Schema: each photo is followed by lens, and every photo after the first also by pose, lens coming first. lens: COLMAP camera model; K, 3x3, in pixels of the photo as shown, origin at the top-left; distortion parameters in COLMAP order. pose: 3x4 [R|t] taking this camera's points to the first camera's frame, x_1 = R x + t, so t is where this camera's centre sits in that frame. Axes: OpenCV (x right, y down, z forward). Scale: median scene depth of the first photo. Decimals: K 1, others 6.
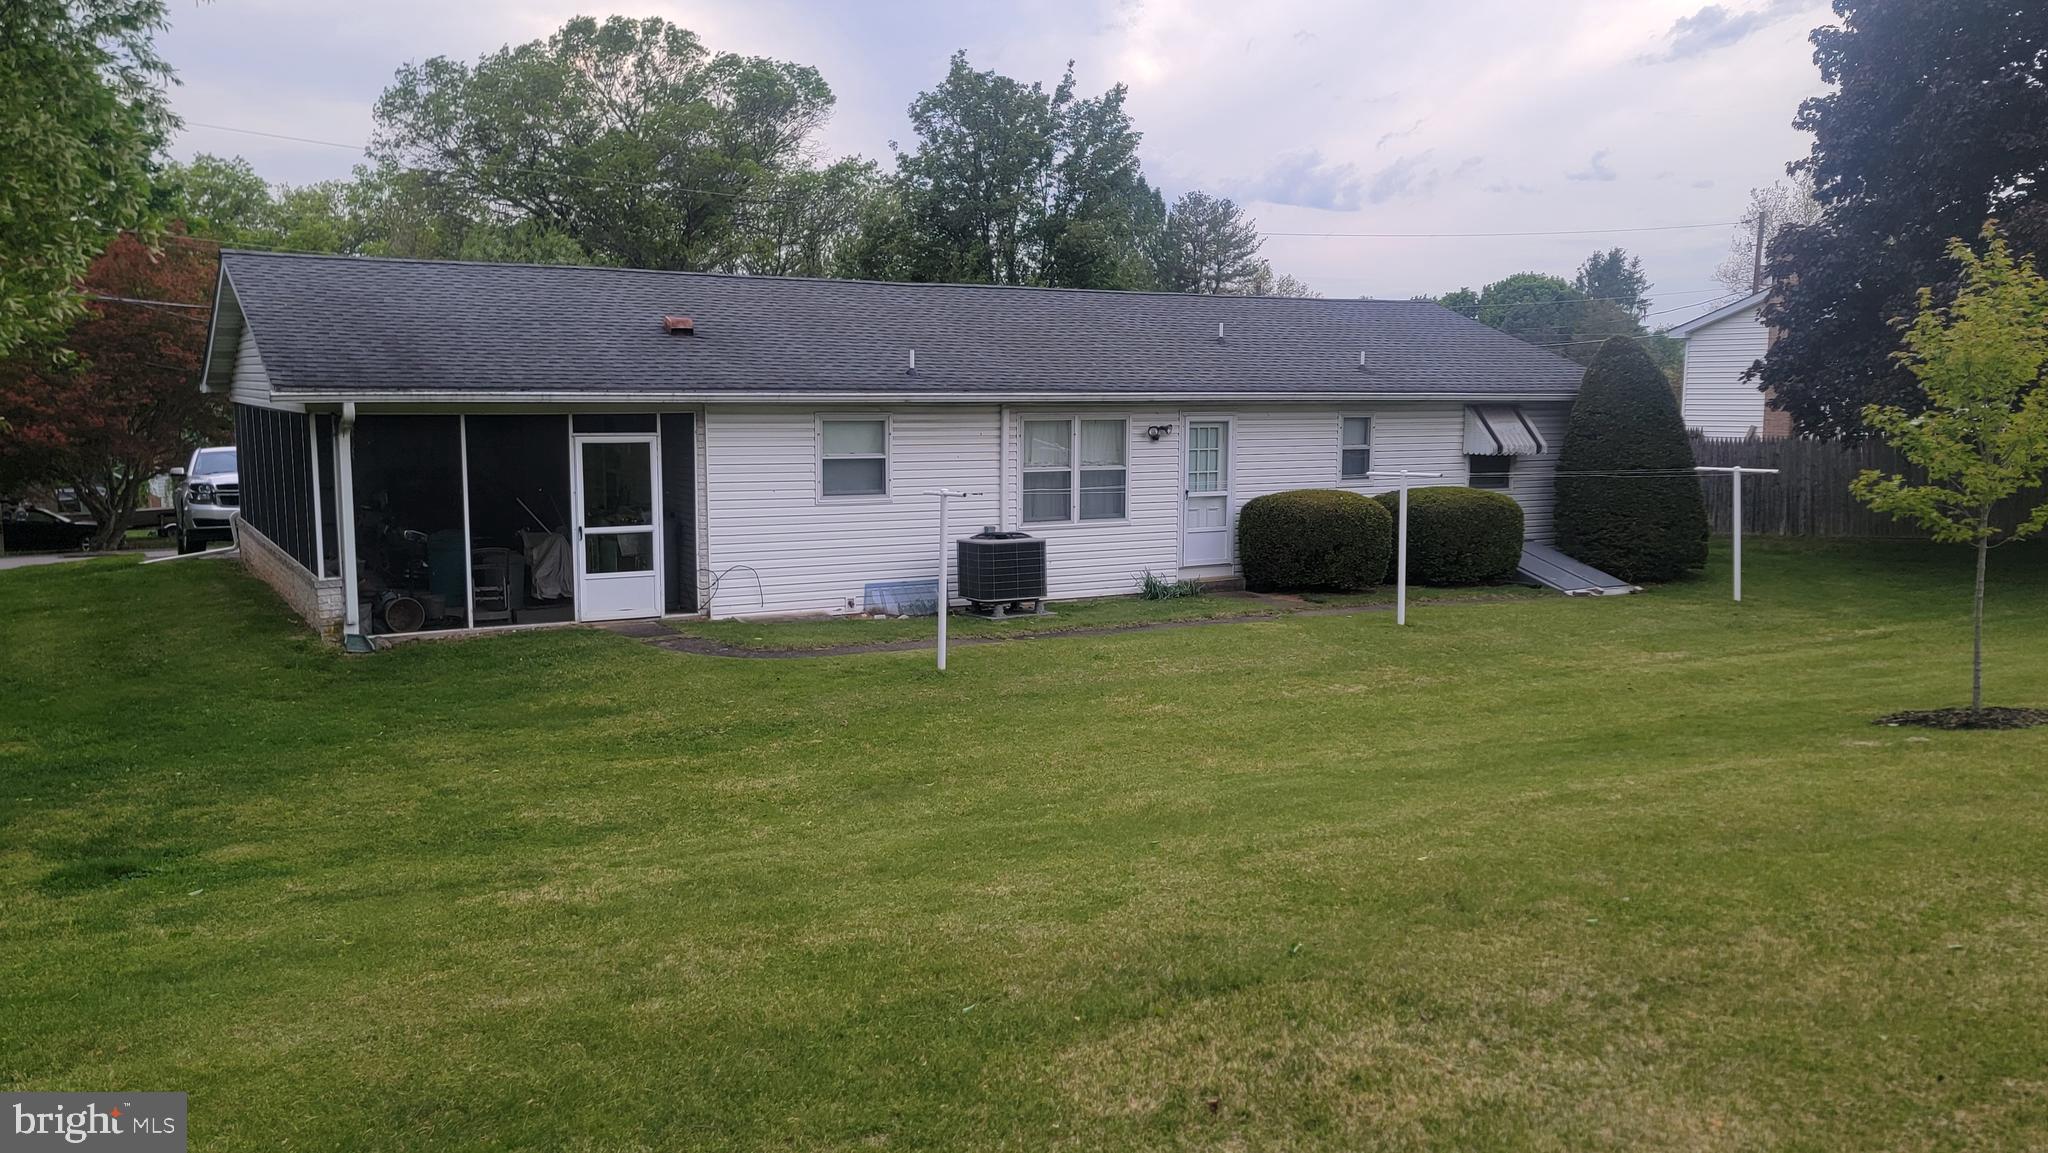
lens RADIAL K [[1529.7, 0, 1024.0], [0, 1529.7, 576.5], [0, 0, 1]] dist [0.062571, 0.000147]
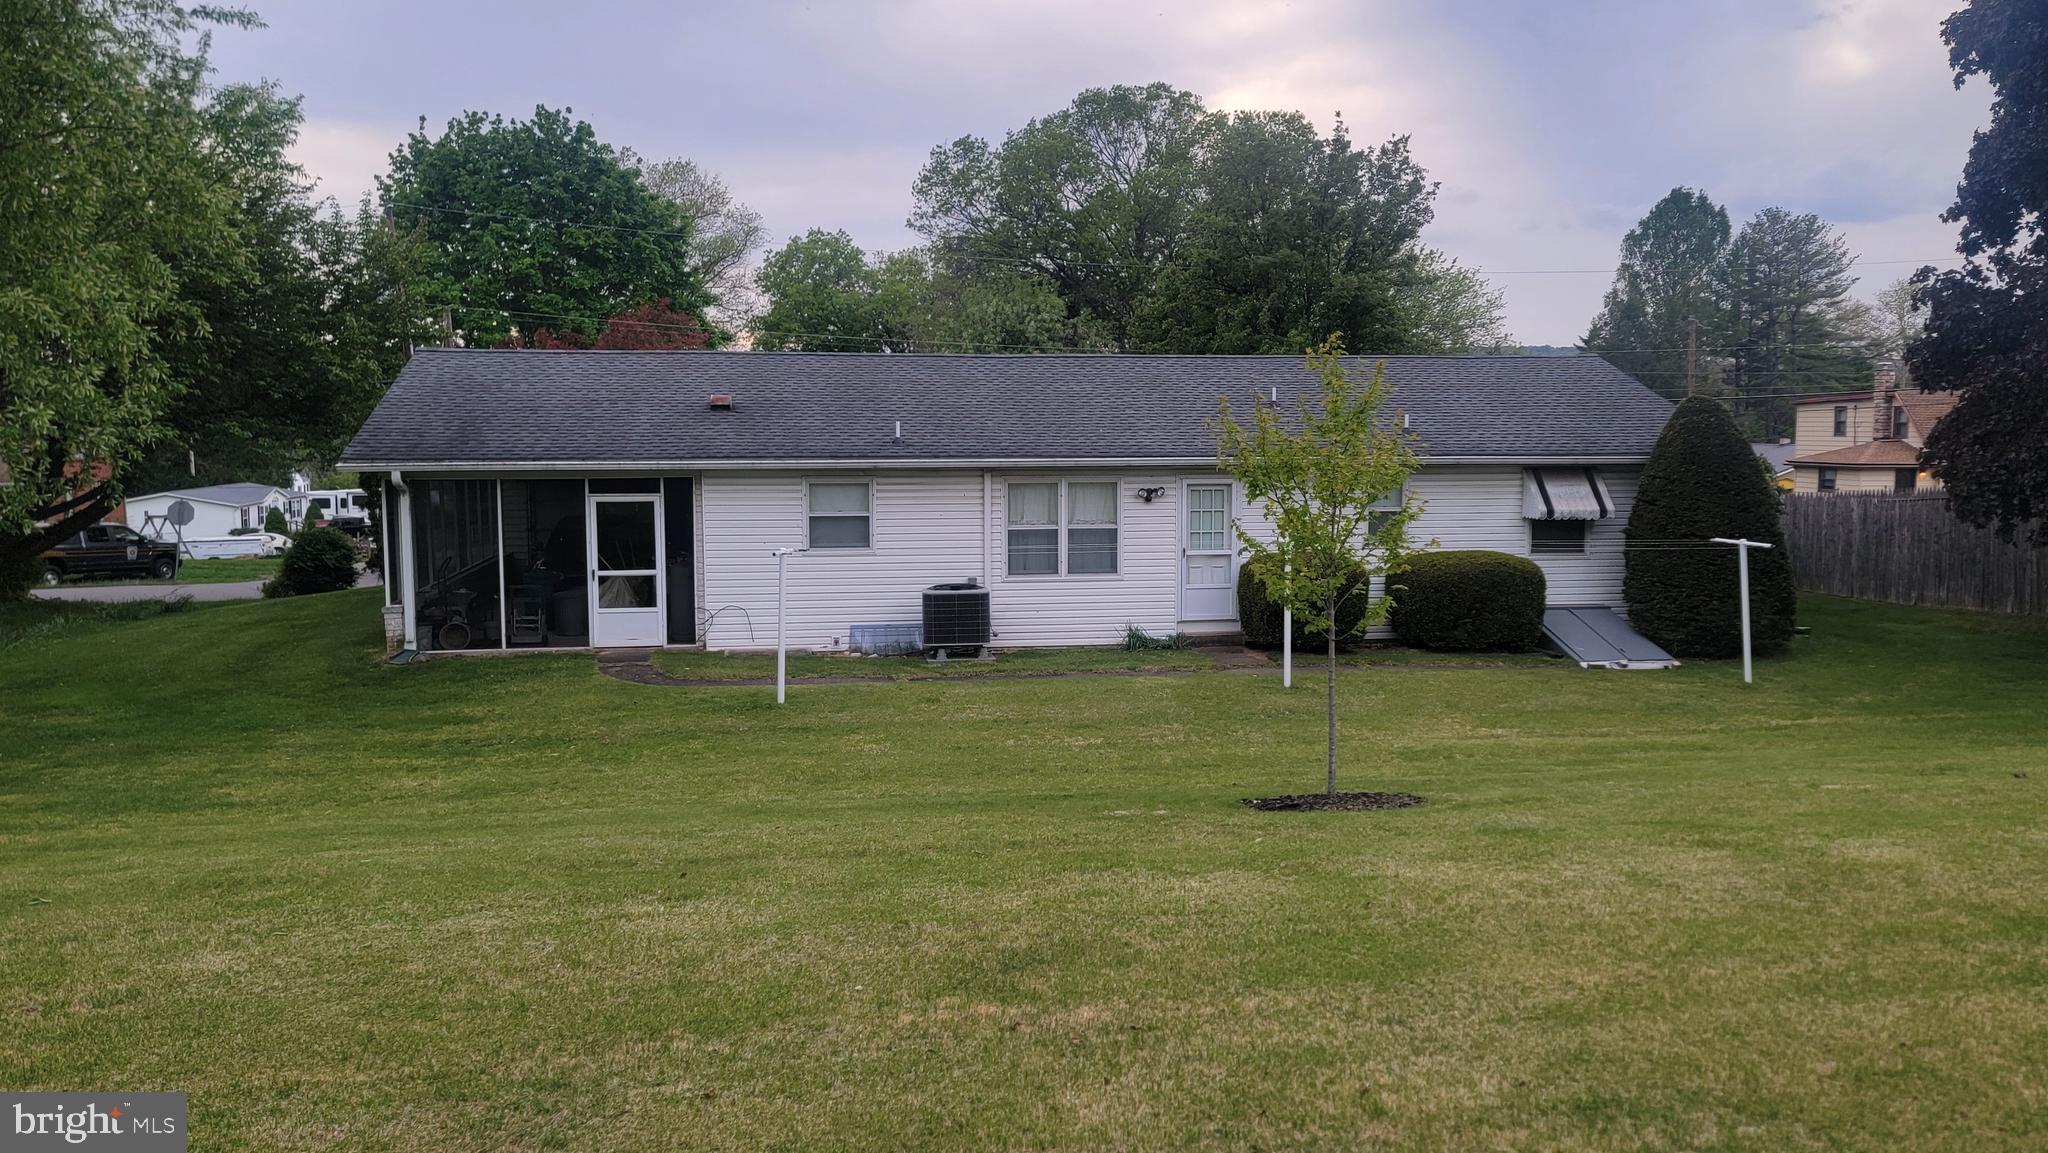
lens RADIAL K [[1500.2, 0, 1024.4], [0, 1500.2, 541.0], [0, 0, 1]] dist [0.058810, -0.000701]
pose [[0.942226, 0.022587, -0.334214, 0.394673], [-0.037425, 0.998576, -0.038023, -0.020406], [0.332879, 0.048334, 0.941730, -0.016339]]
